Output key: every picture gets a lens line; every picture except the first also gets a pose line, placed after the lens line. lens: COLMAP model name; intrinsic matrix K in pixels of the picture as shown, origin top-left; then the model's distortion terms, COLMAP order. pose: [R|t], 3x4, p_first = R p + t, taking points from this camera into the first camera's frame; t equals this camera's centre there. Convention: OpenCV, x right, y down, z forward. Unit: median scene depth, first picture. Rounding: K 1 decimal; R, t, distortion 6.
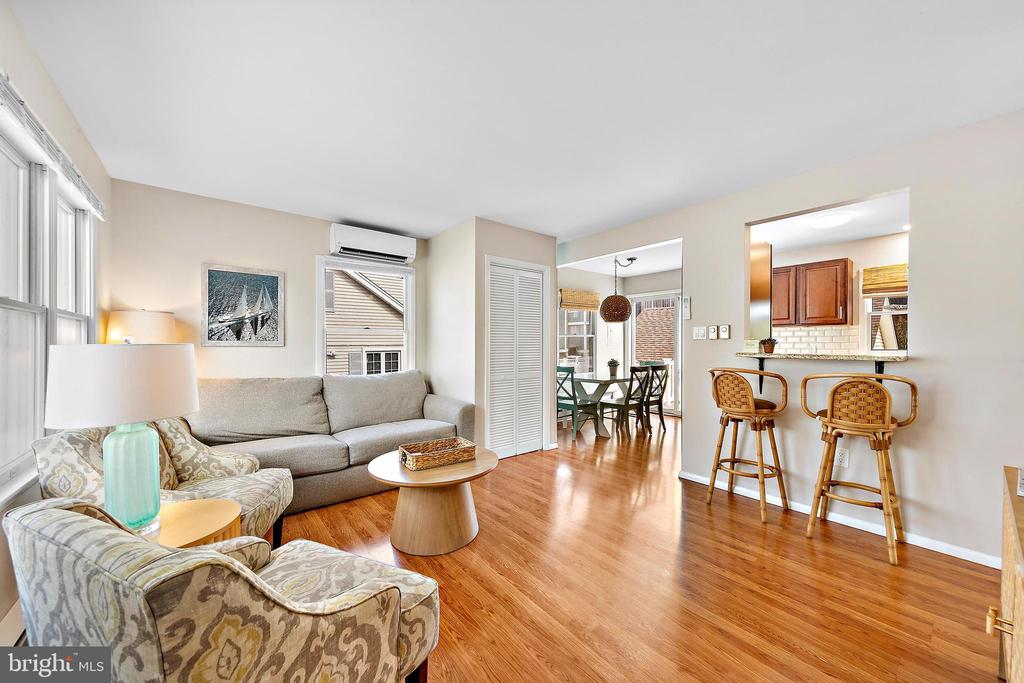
lens RADIAL K [[372.3, 0, 513.2], [0, 372.3, 345.9], [0, 0, 1]] dist [0.005435, -0.000484]
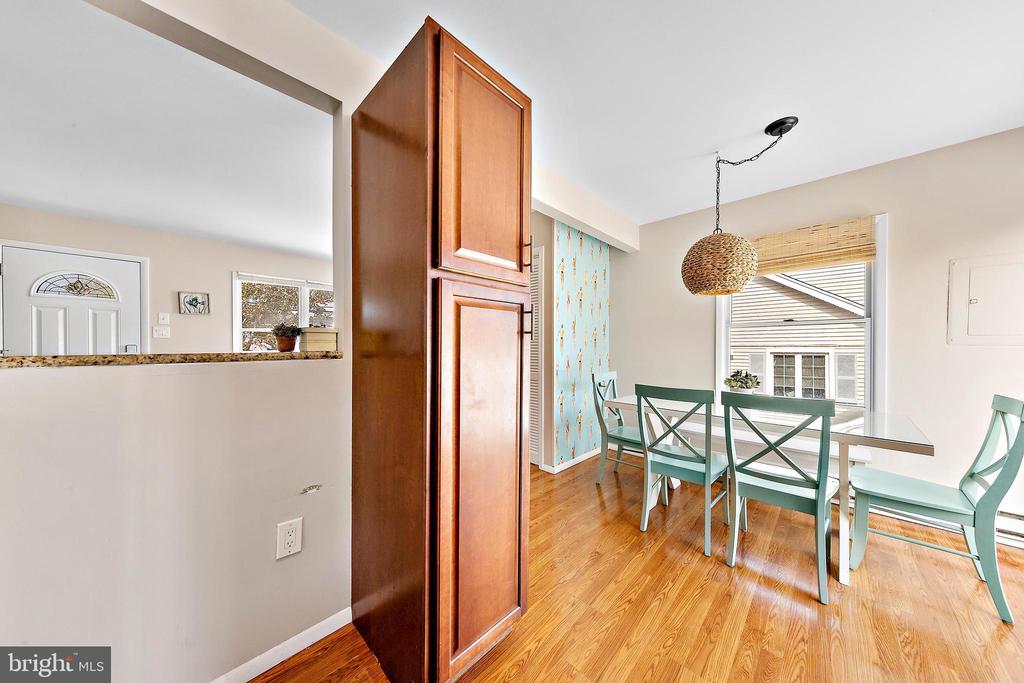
lens RADIAL K [[325.1, 0, 520.2], [0, 325.1, 347.2], [0, 0, 1]] dist [0.006588, -0.000383]
pose [[0.136281, 0.006664, -0.990648, 0.774137], [-0.006290, 0.999963, 0.005861, 0.004693], [0.990650, 0.005432, 0.136318, 0.828606]]
